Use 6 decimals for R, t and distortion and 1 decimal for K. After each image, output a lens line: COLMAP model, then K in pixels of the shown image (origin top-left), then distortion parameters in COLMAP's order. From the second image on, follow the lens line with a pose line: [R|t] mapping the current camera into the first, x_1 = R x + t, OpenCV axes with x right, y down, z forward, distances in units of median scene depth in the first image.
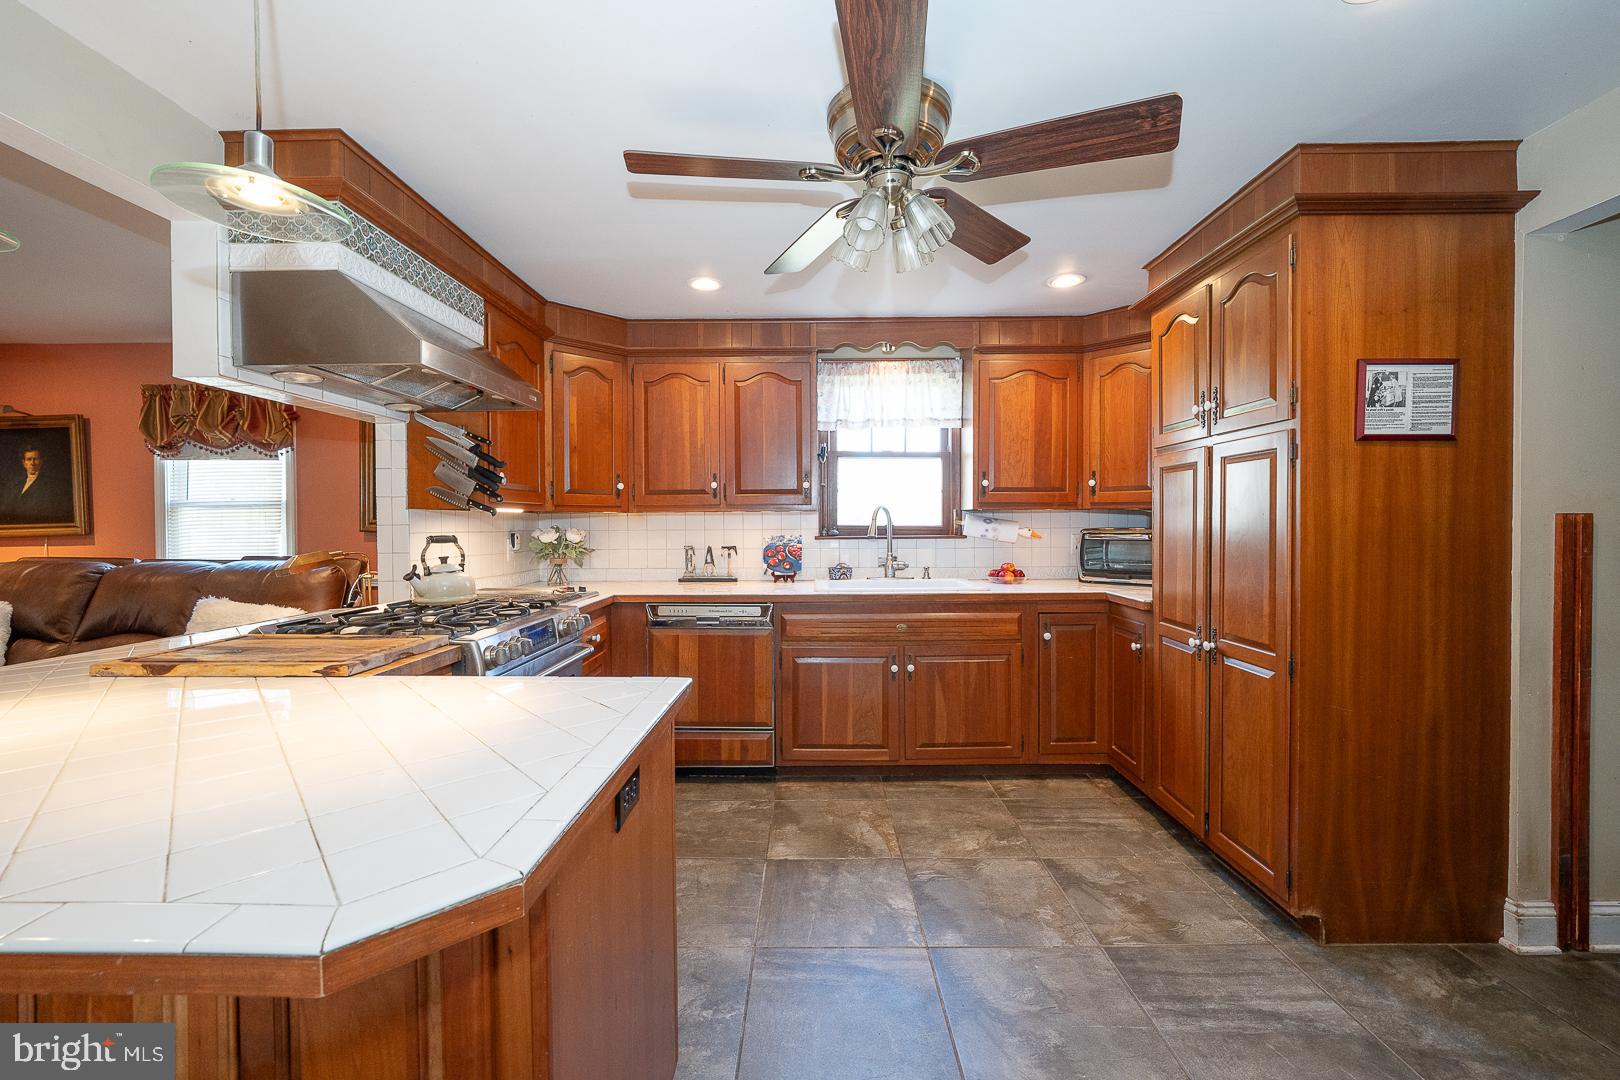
lens RADIAL K [[645.1, 0, 810.0], [0, 645.1, 540.0], [0, 0, 1]] dist [-0.008242, 0.000526]
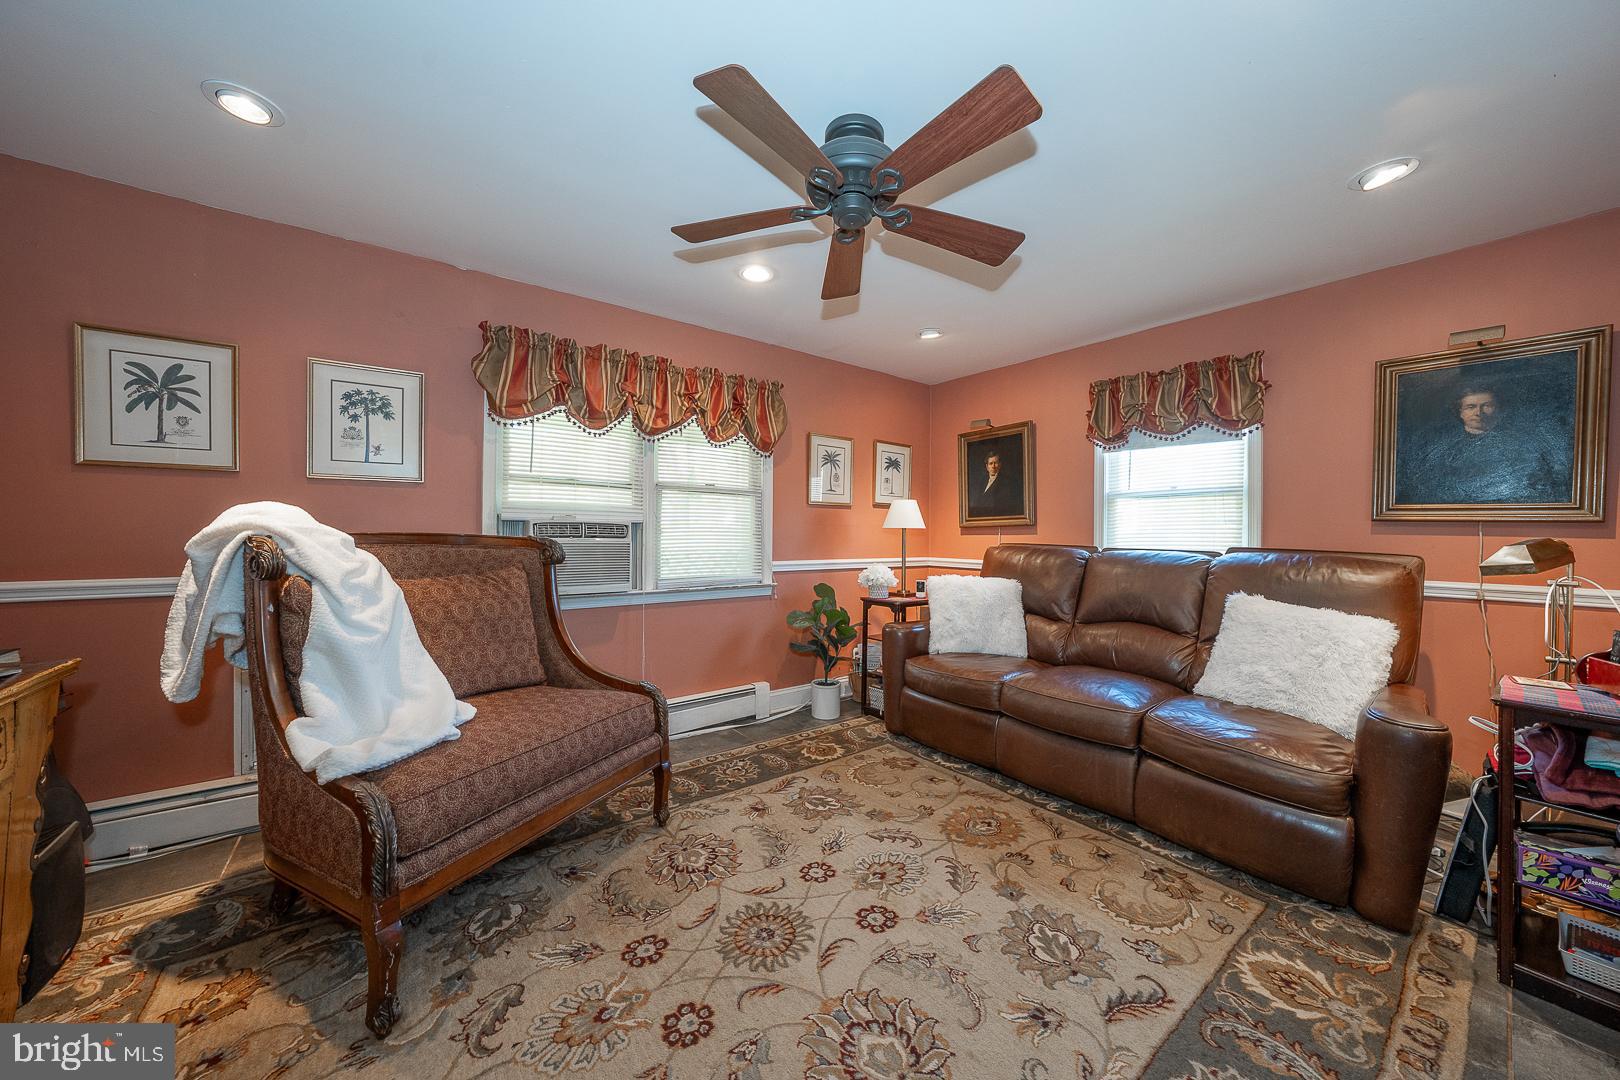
lens RADIAL K [[552.2, 0, 810.0], [0, 552.2, 540.0], [0, 0, 1]] dist [-0.031593, 0.006896]
pose [[0.619342, 0.018987, -0.784892, -0.710015], [-0.030267, 0.999542, 0.000297, 0.035526], [0.784538, 0.023573, 0.619633, 0.089806]]
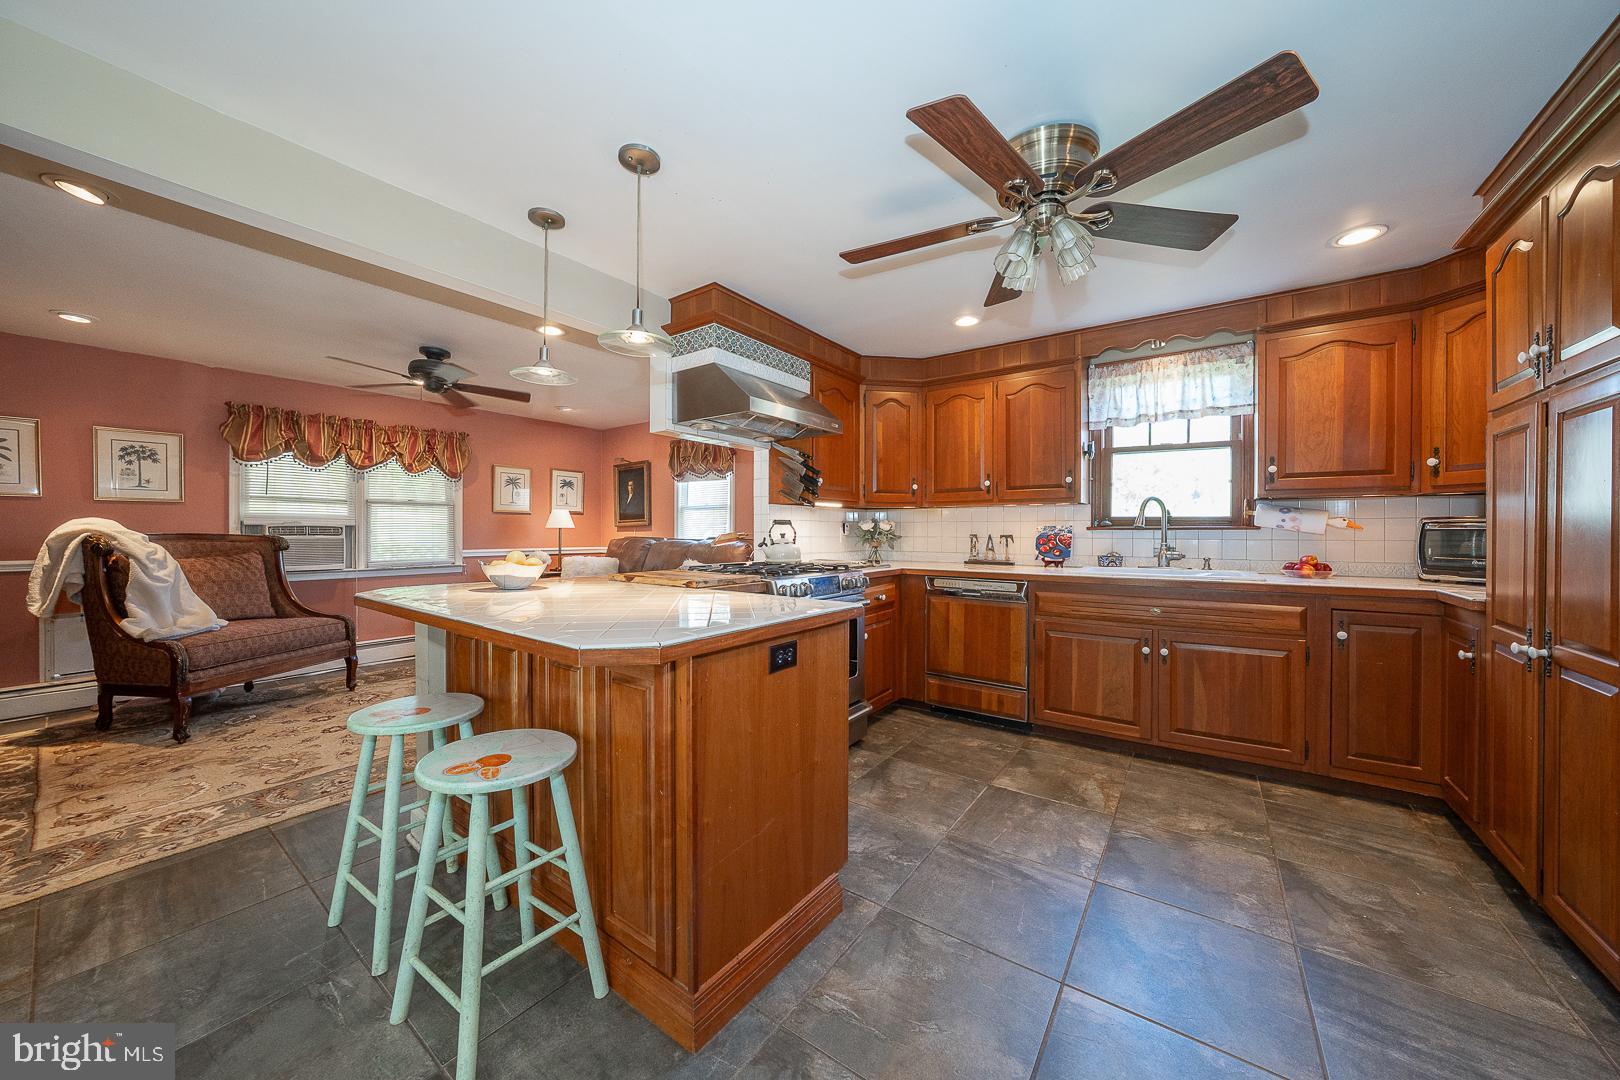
lens RADIAL K [[552.2, 0, 810.0], [0, 552.2, 540.0], [0, 0, 1]] dist [-0.031593, 0.006896]
pose [[0.818537, 0.015581, -0.574243, 0.187259], [-0.019594, 0.999808, -0.000802, 0.031277], [0.574120, 0.011908, 0.818685, -0.037838]]
